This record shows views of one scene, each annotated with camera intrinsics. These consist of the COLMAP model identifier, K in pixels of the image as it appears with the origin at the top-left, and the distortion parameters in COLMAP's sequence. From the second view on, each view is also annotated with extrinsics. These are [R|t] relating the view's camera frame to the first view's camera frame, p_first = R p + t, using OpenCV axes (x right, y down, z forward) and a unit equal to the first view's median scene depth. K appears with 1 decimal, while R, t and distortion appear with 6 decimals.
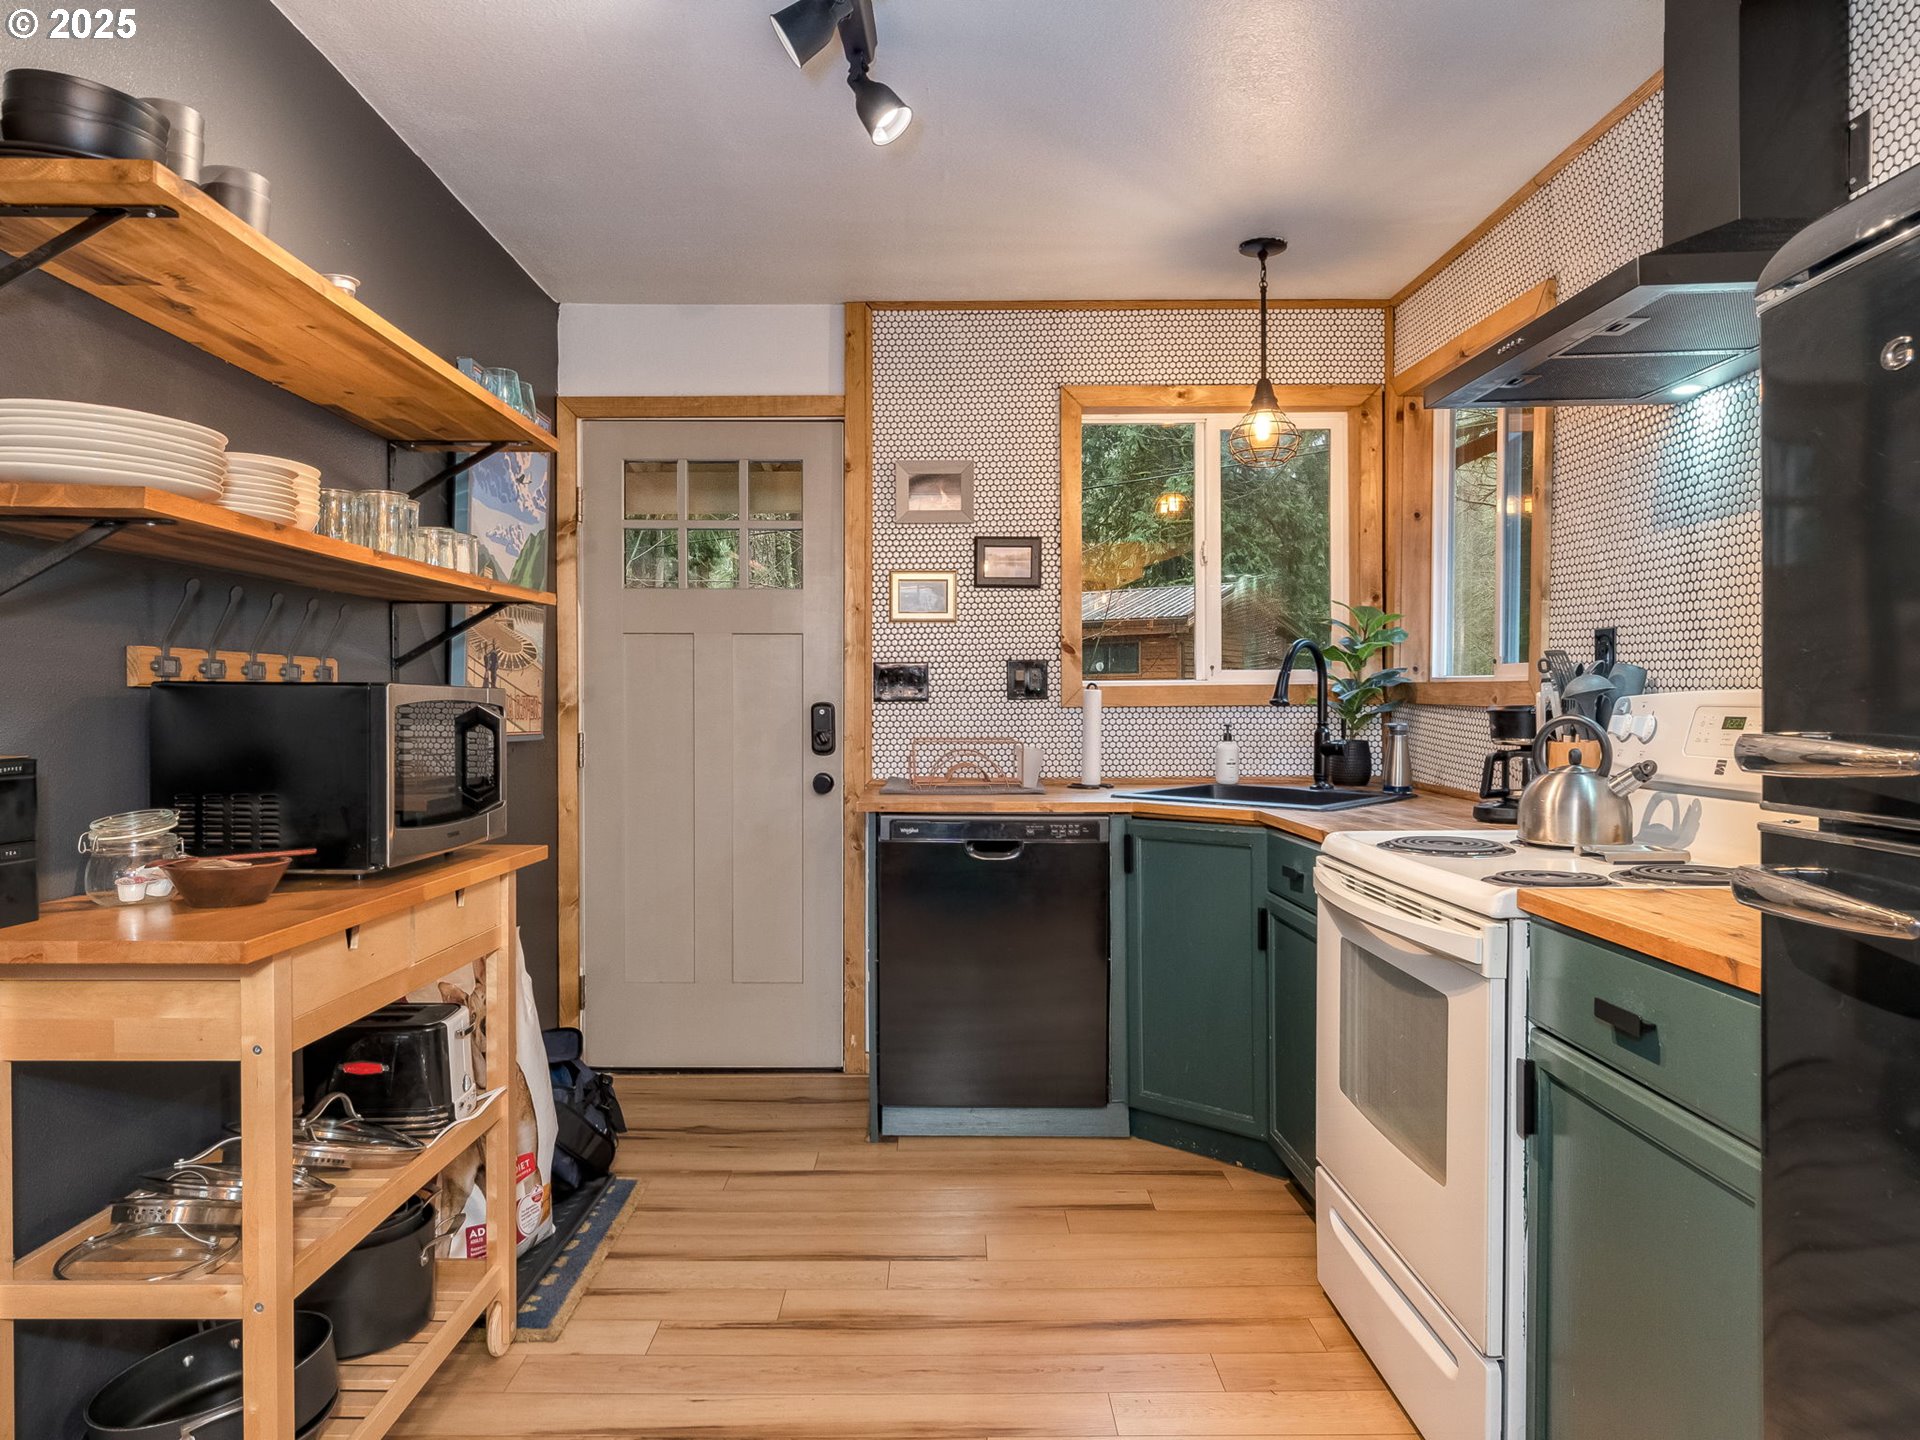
lens RADIAL K [[1276.4, 0, 945.3], [0, 1276.4, 722.0], [0, 0, 1]] dist [0.004072, 0.000619]
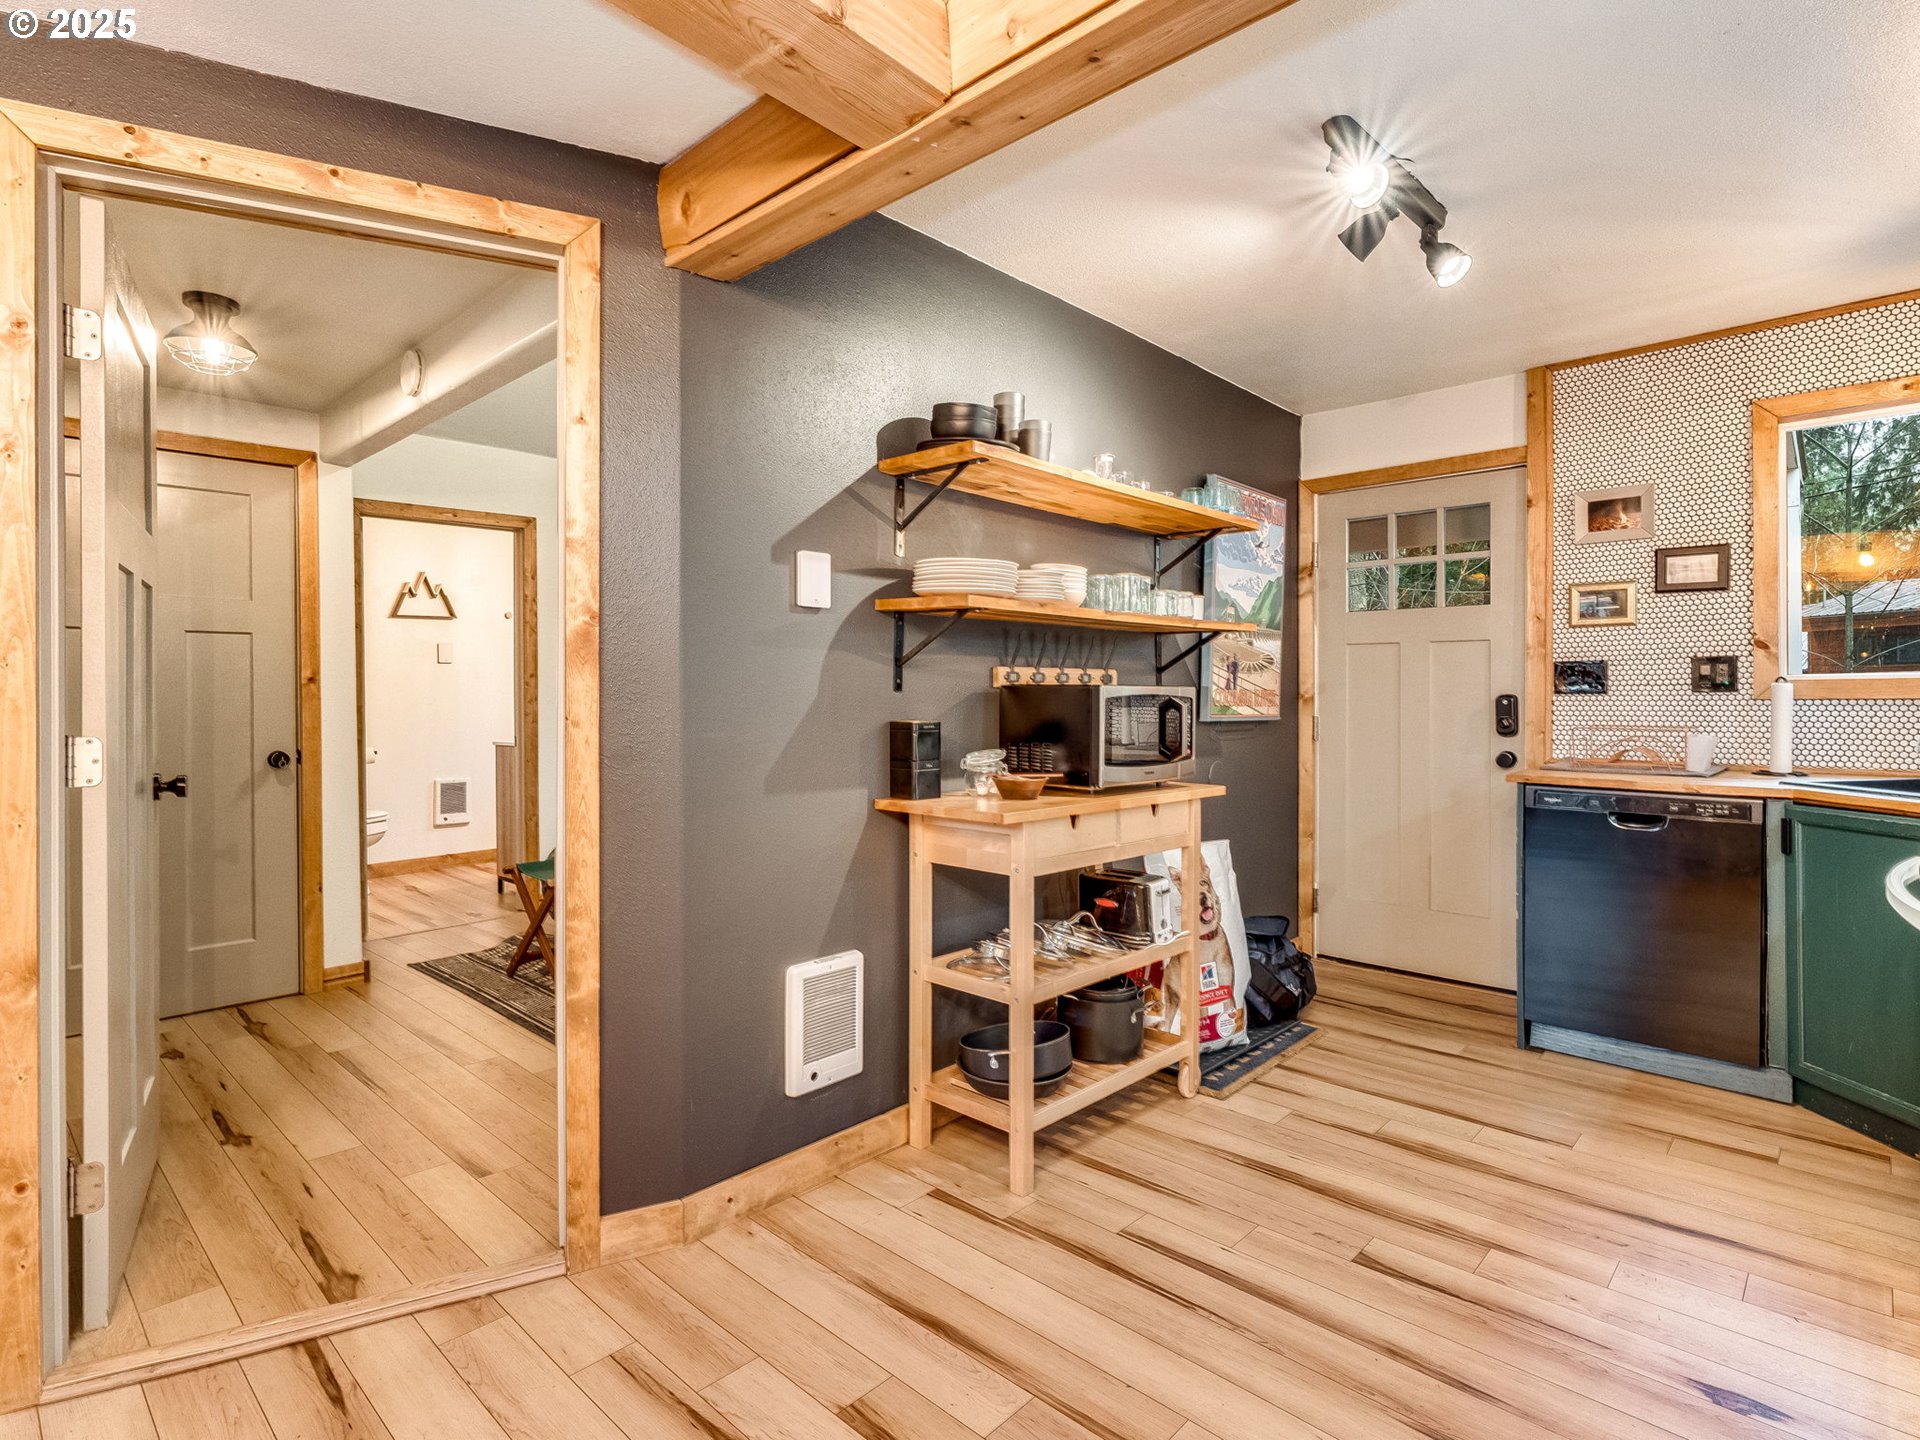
lens RADIAL K [[992.2, 0, 940.1], [0, 992.2, 699.4], [0, 0, 1]] dist [0.002921, -0.000249]
pose [[0.720069, 0.004125, -0.693890, 0.209931], [-0.010099, 0.999939, -0.004536, -0.000808], [0.693829, 0.010274, 0.720066, -0.093412]]
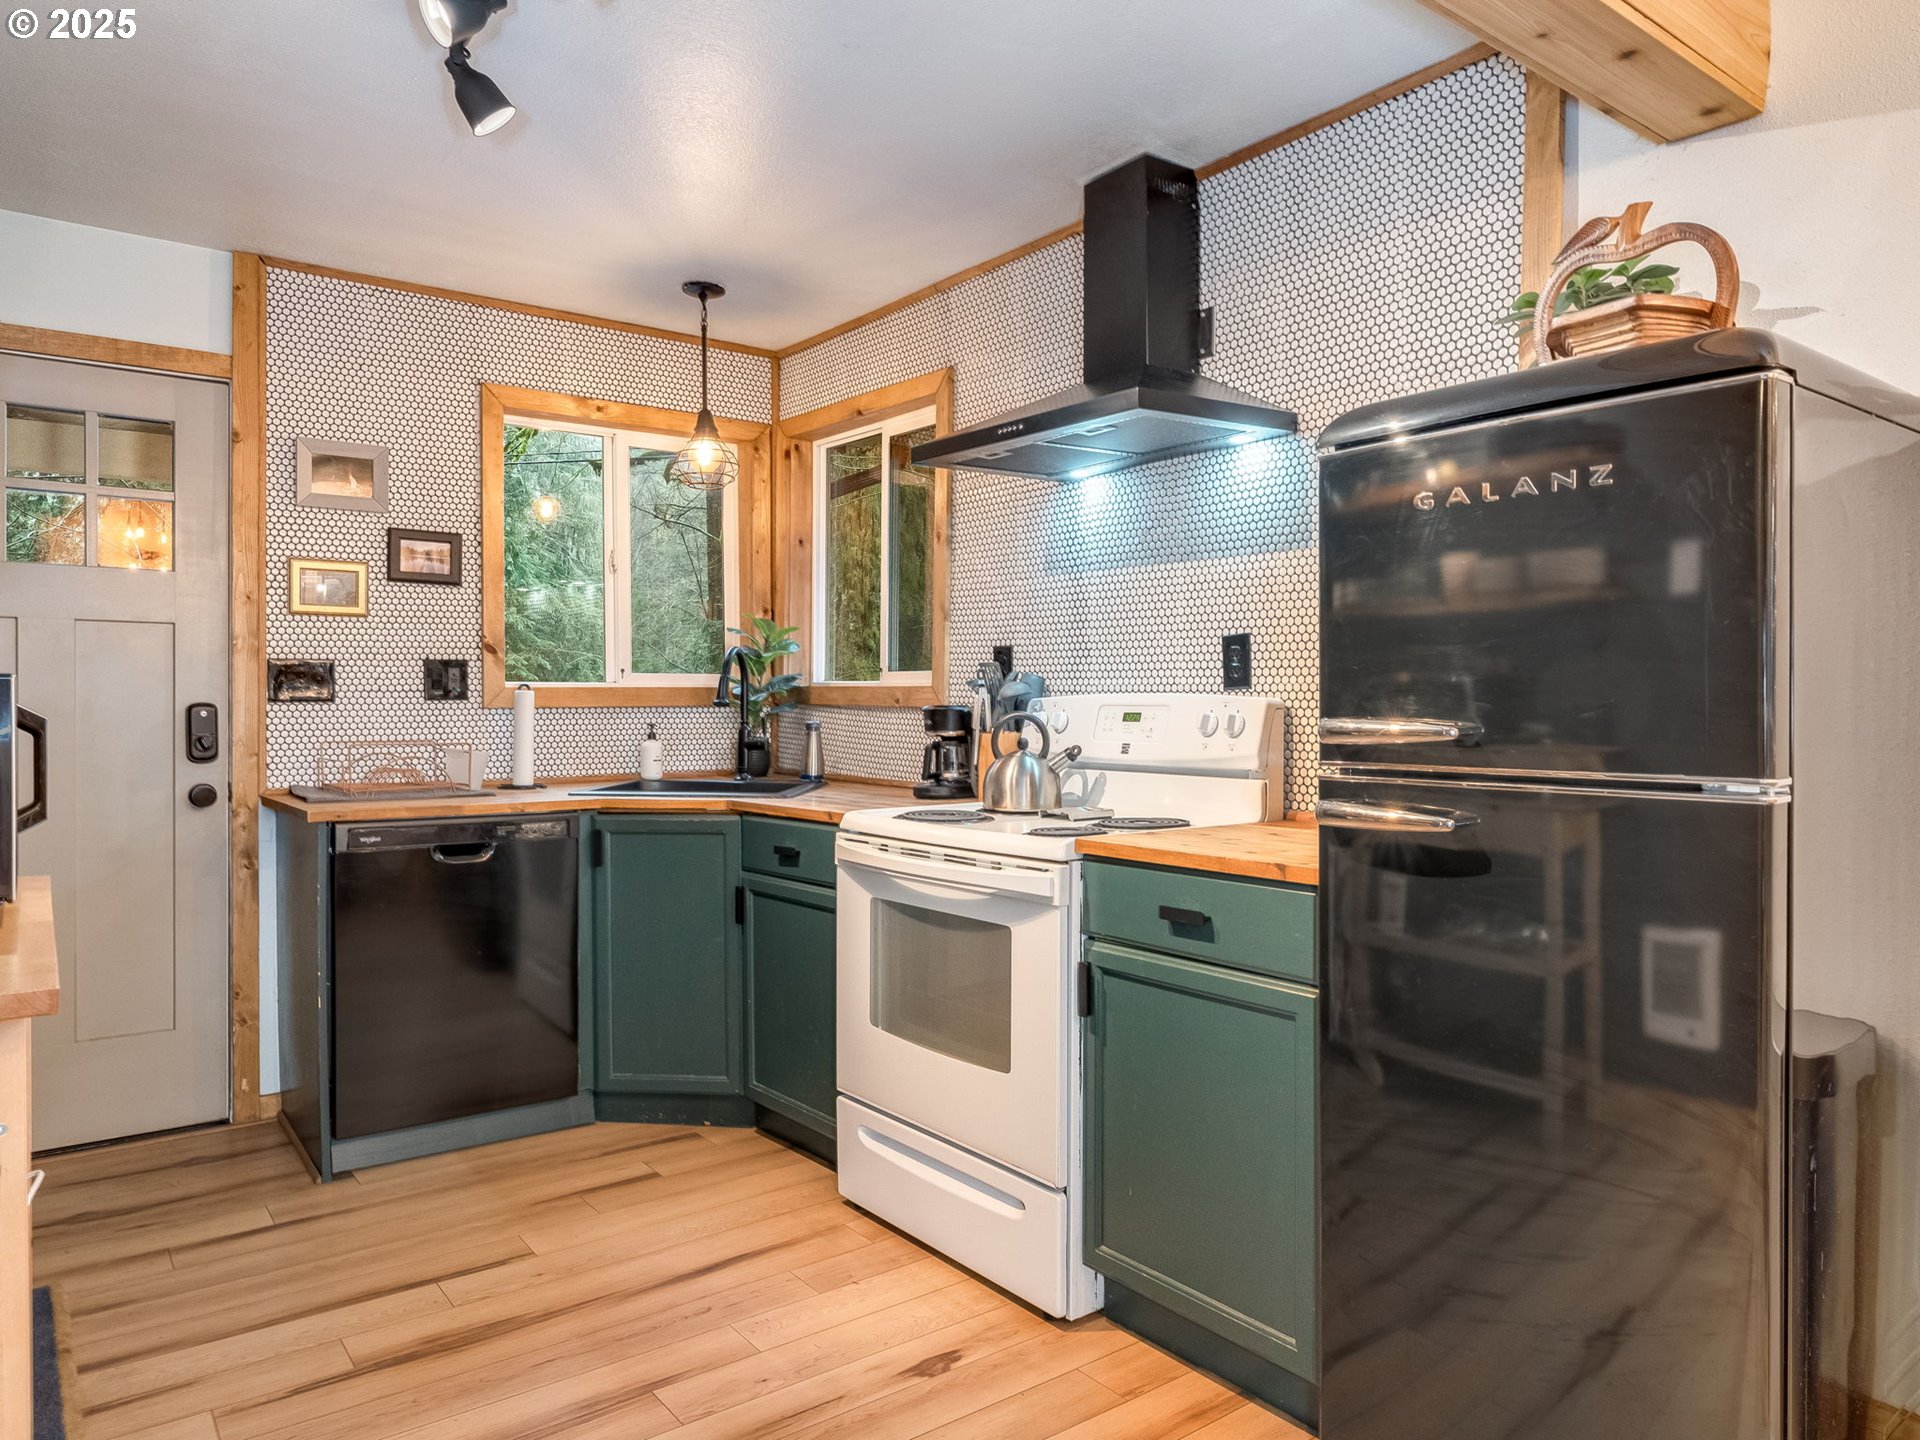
lens RADIAL K [[1276.4, 0, 939.2], [0, 1276.4, 719.1], [0, 0, 1]] dist [0.004072, 0.000619]
pose [[0.799577, -0.006221, 0.600531, -0.257632], [0.009644, 0.999950, -0.002483, 0.003270], [-0.600486, 0.007777, 0.799598, 0.000528]]
